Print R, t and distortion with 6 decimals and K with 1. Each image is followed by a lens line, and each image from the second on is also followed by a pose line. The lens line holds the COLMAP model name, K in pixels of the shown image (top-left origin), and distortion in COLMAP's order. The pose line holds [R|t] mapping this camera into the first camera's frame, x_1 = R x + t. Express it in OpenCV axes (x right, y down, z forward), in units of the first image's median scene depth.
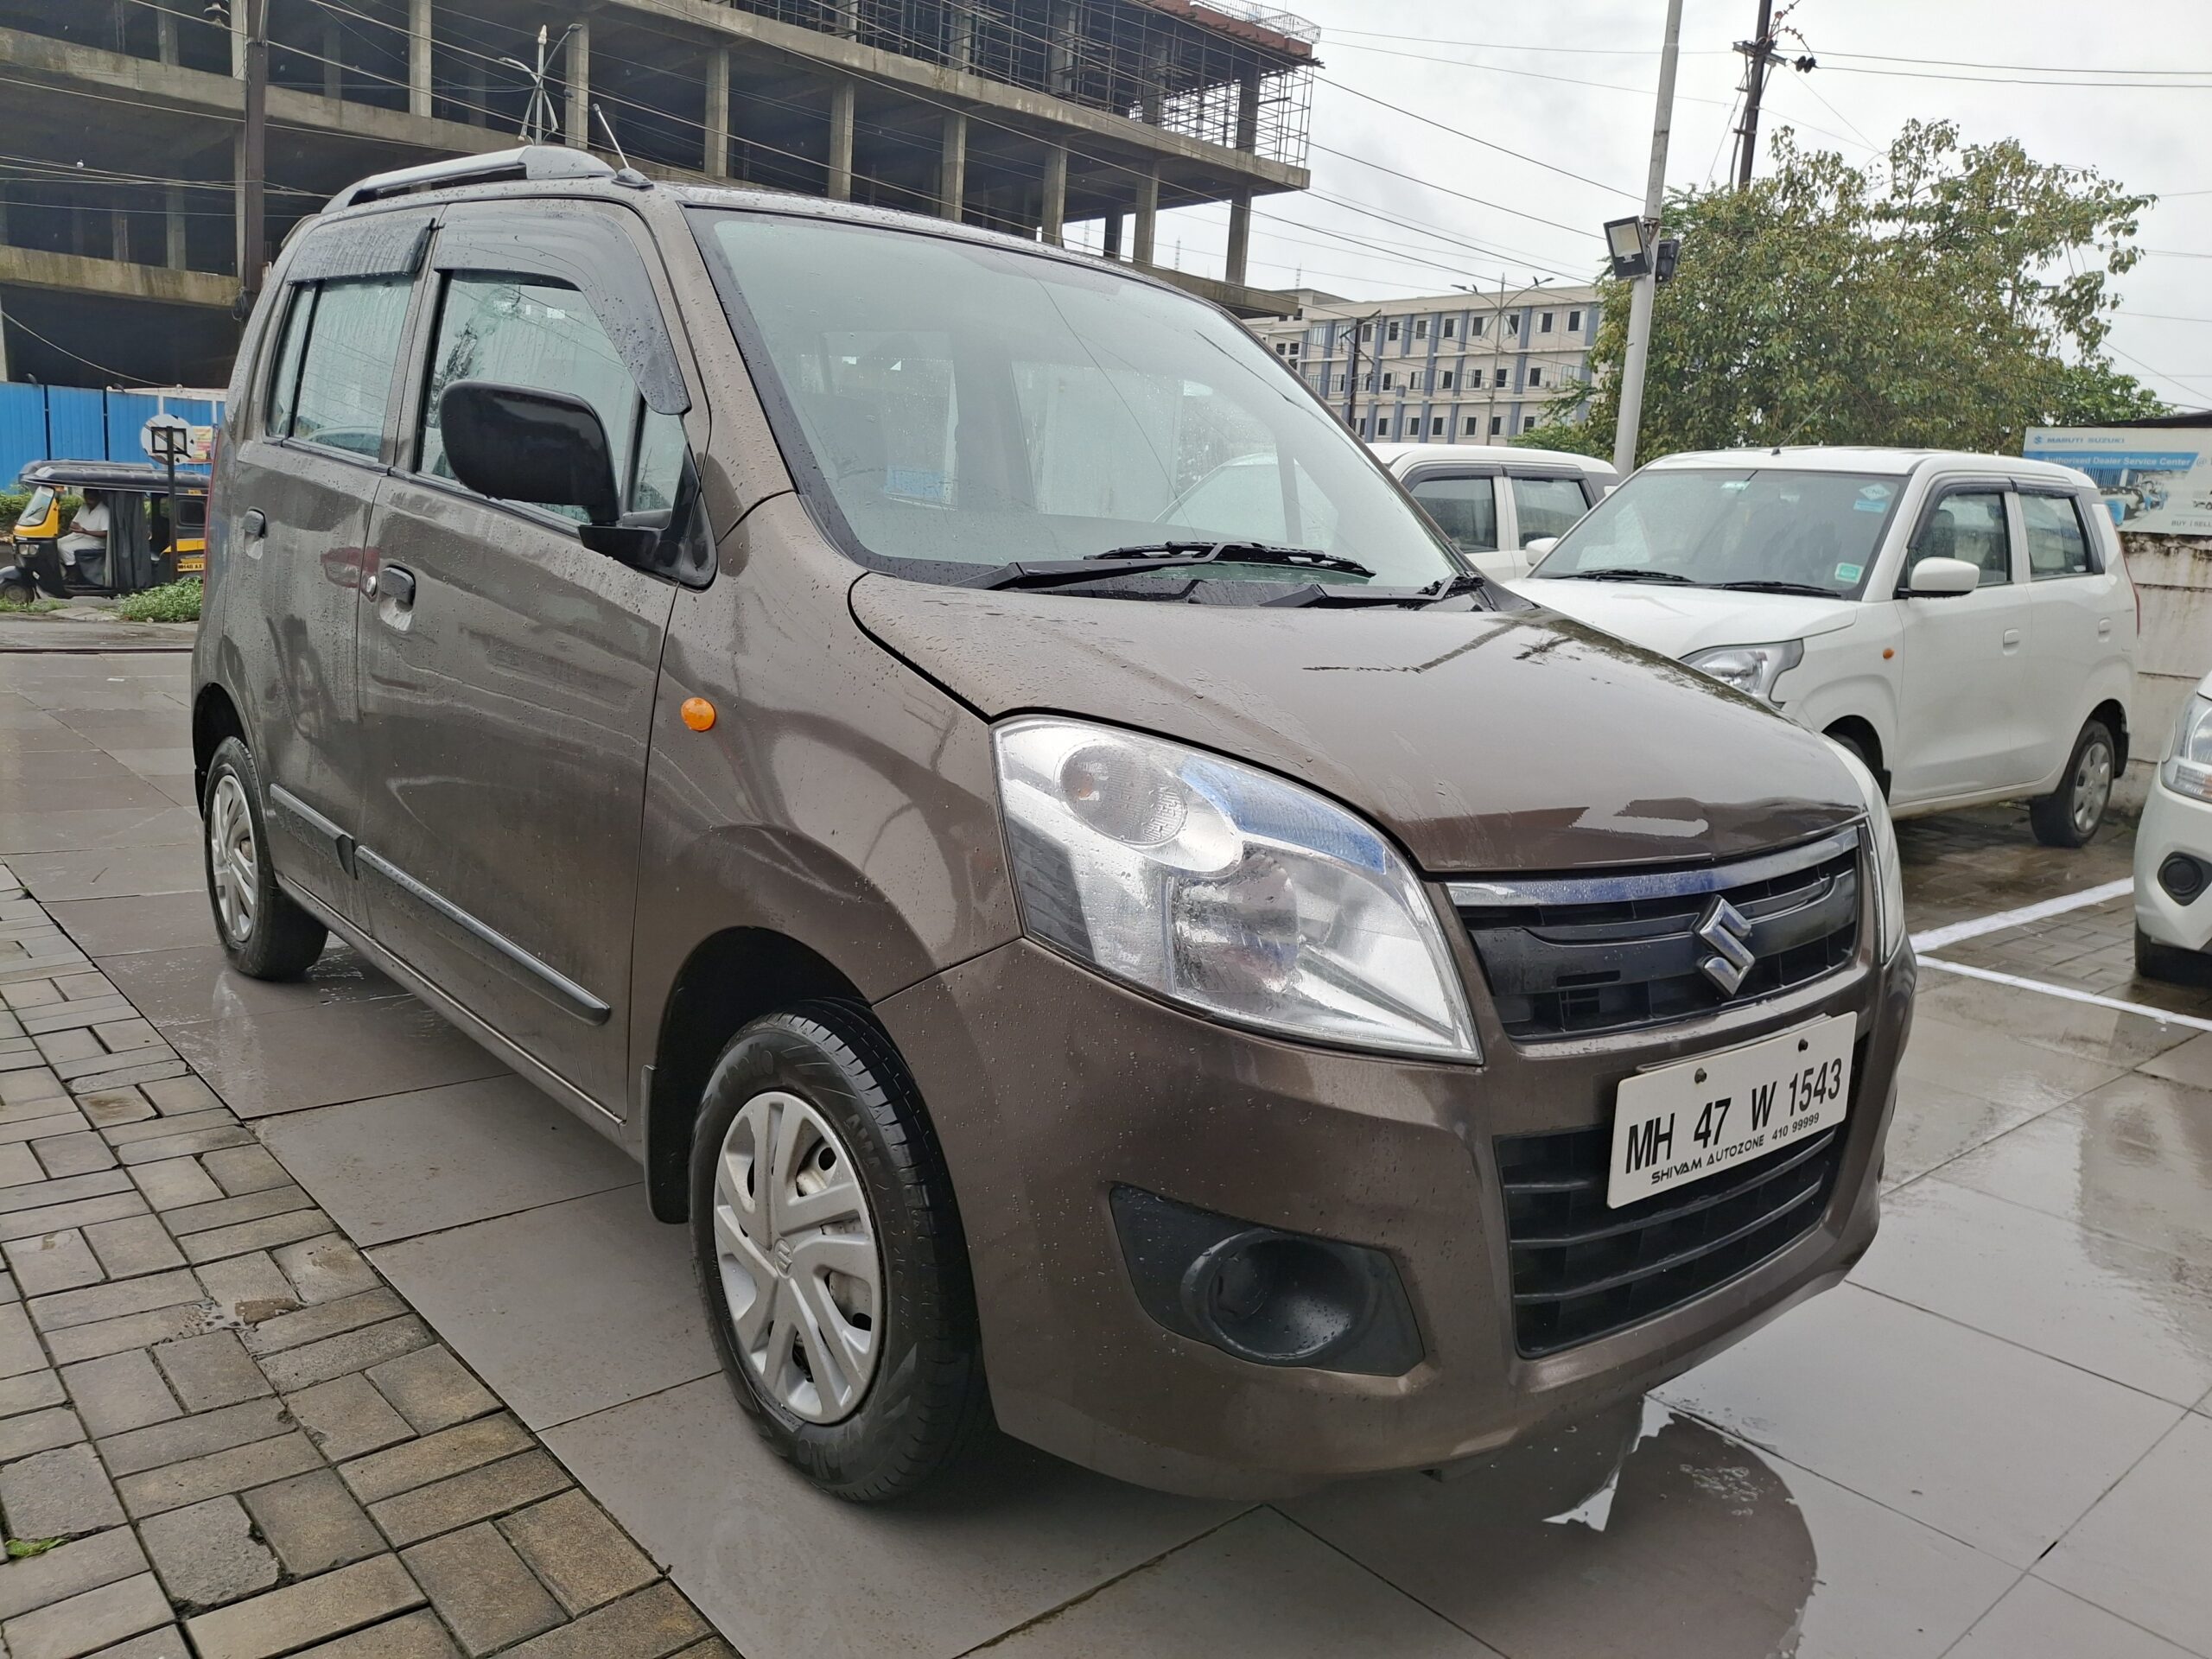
lens RADIAL K [[1640.0, 0, 1106.0], [0, 1640.0, 829.5], [0, 0, 1]] dist [0.000573, -0.006732]
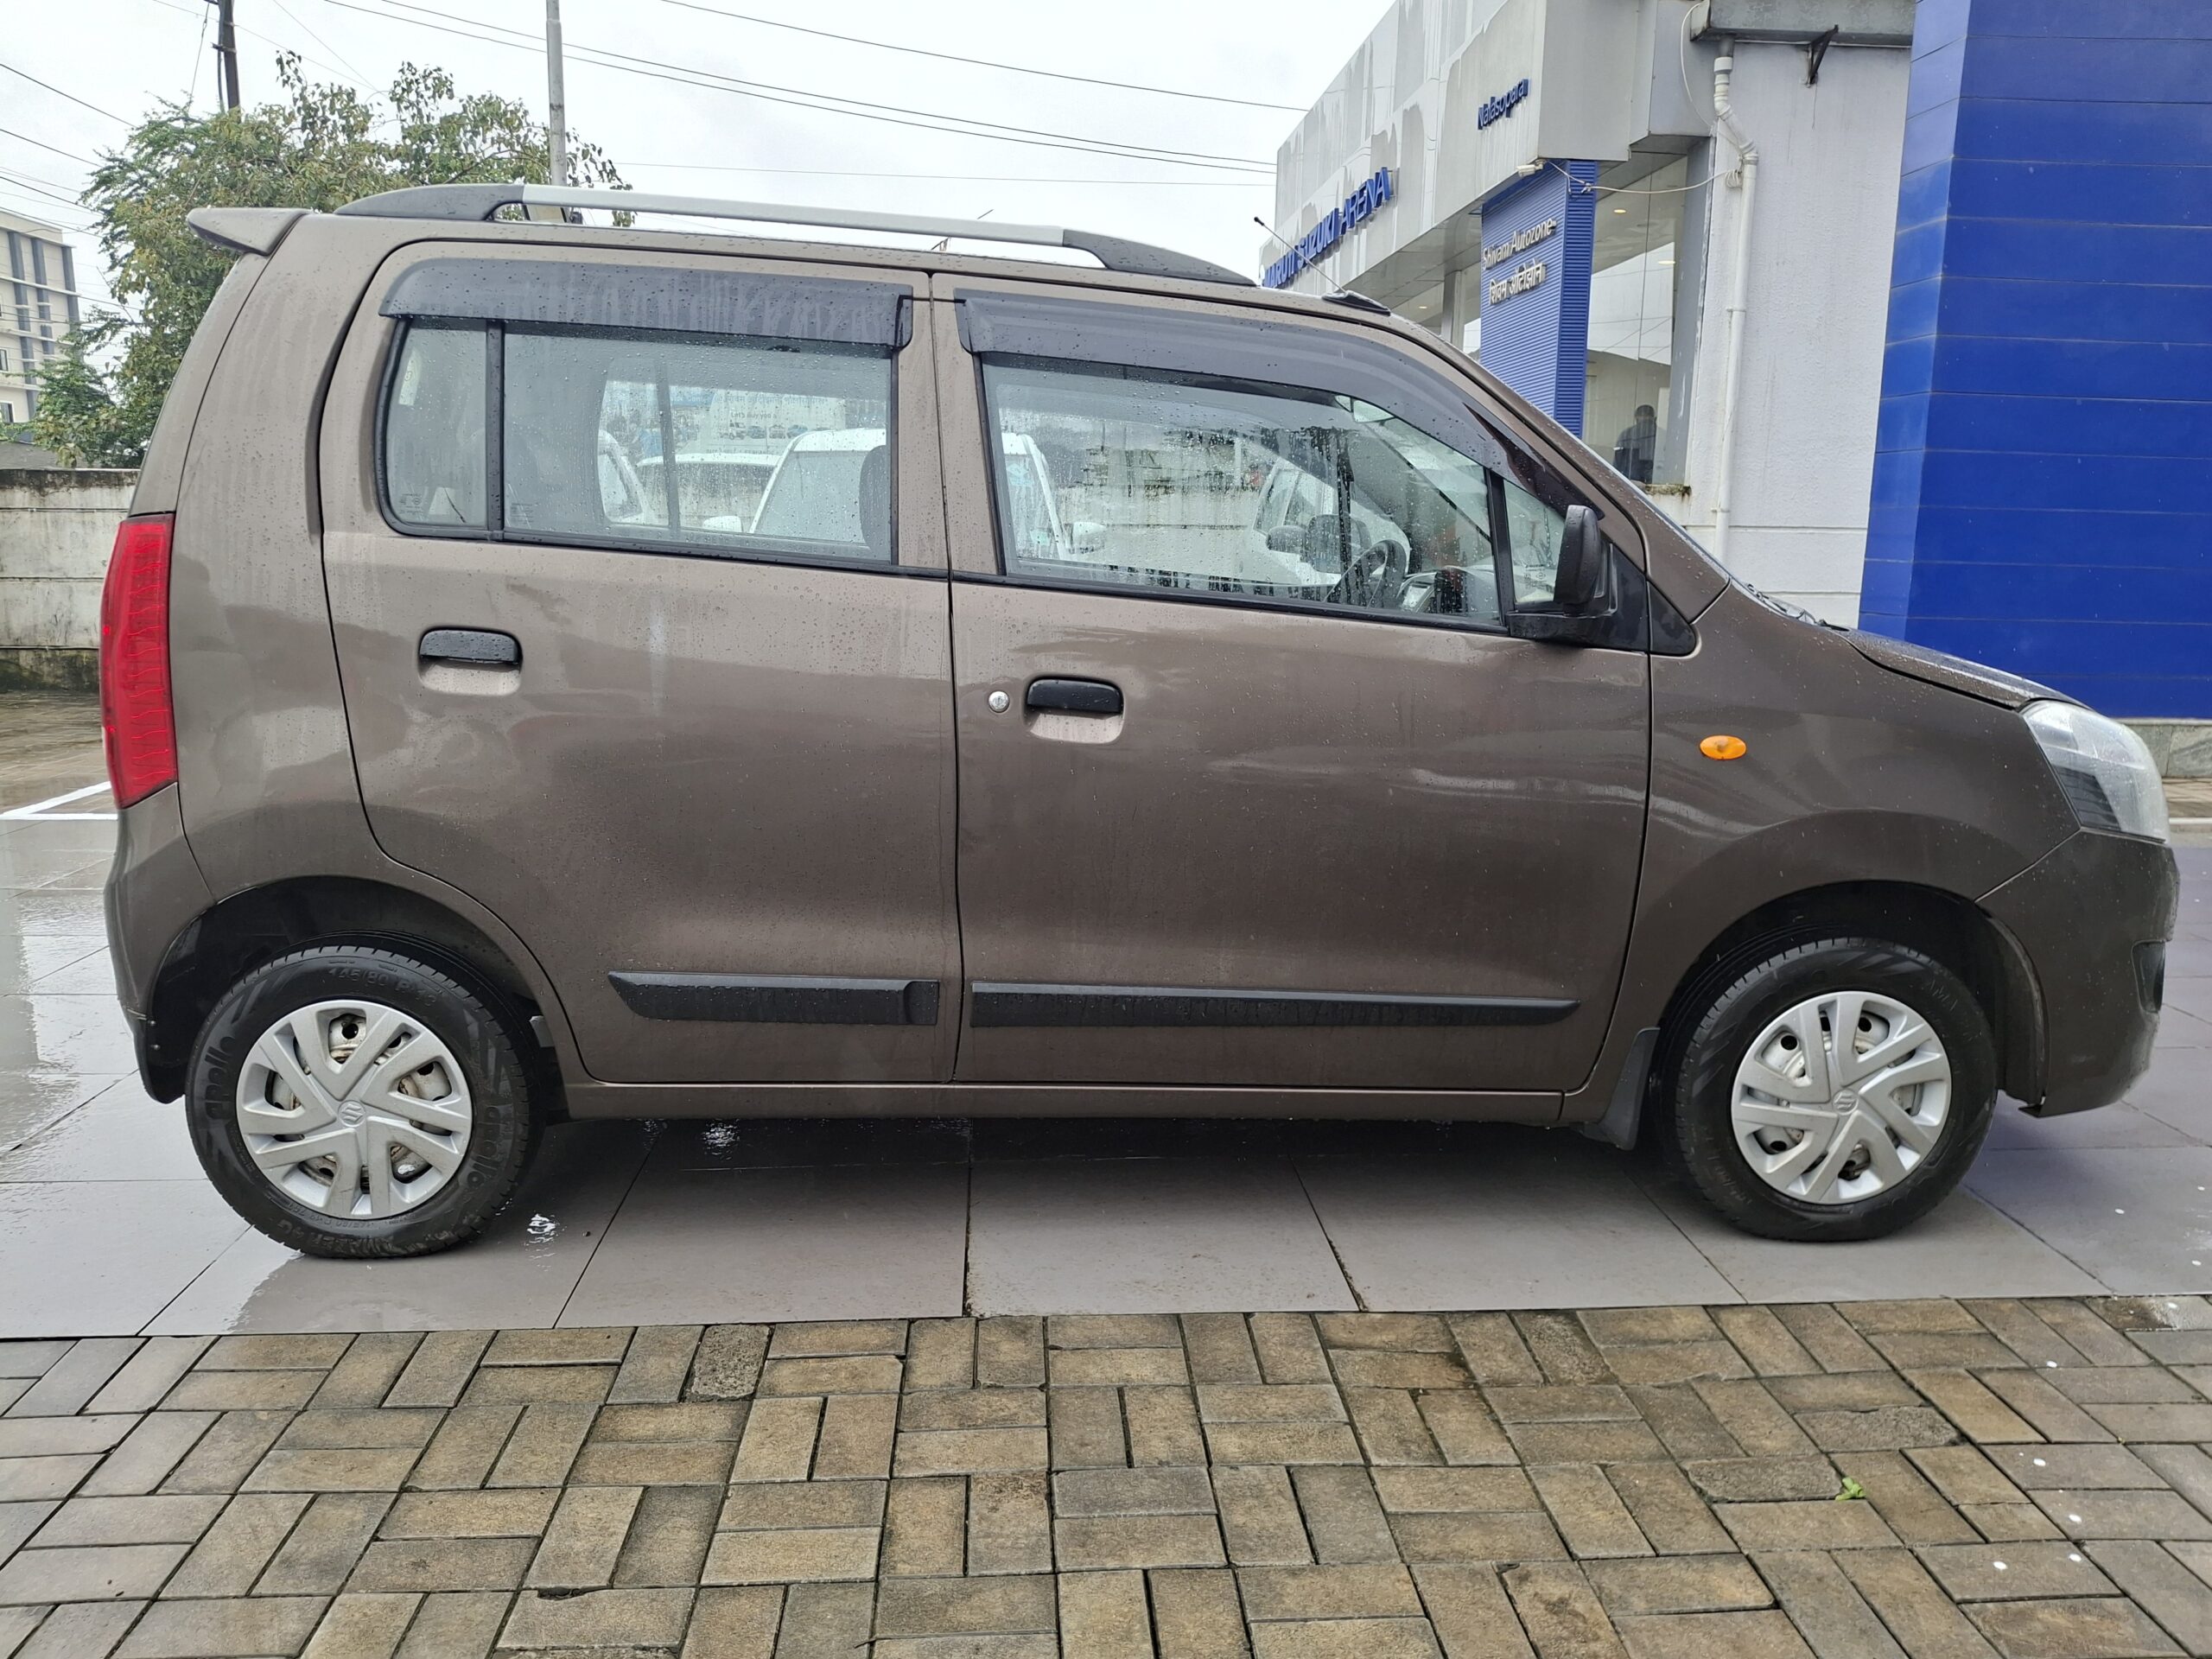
lens RADIAL K [[1622.4, 0, 1106.0], [0, 1622.4, 829.5], [0, 0, 1]] dist [0.007860, -0.000078]
pose [[0.632671, -0.207397, 0.746133, -0.259409], [0.174066, 0.976902, 0.123946, -0.042689], [-0.754605, 0.051460, 0.654158, 0.084322]]
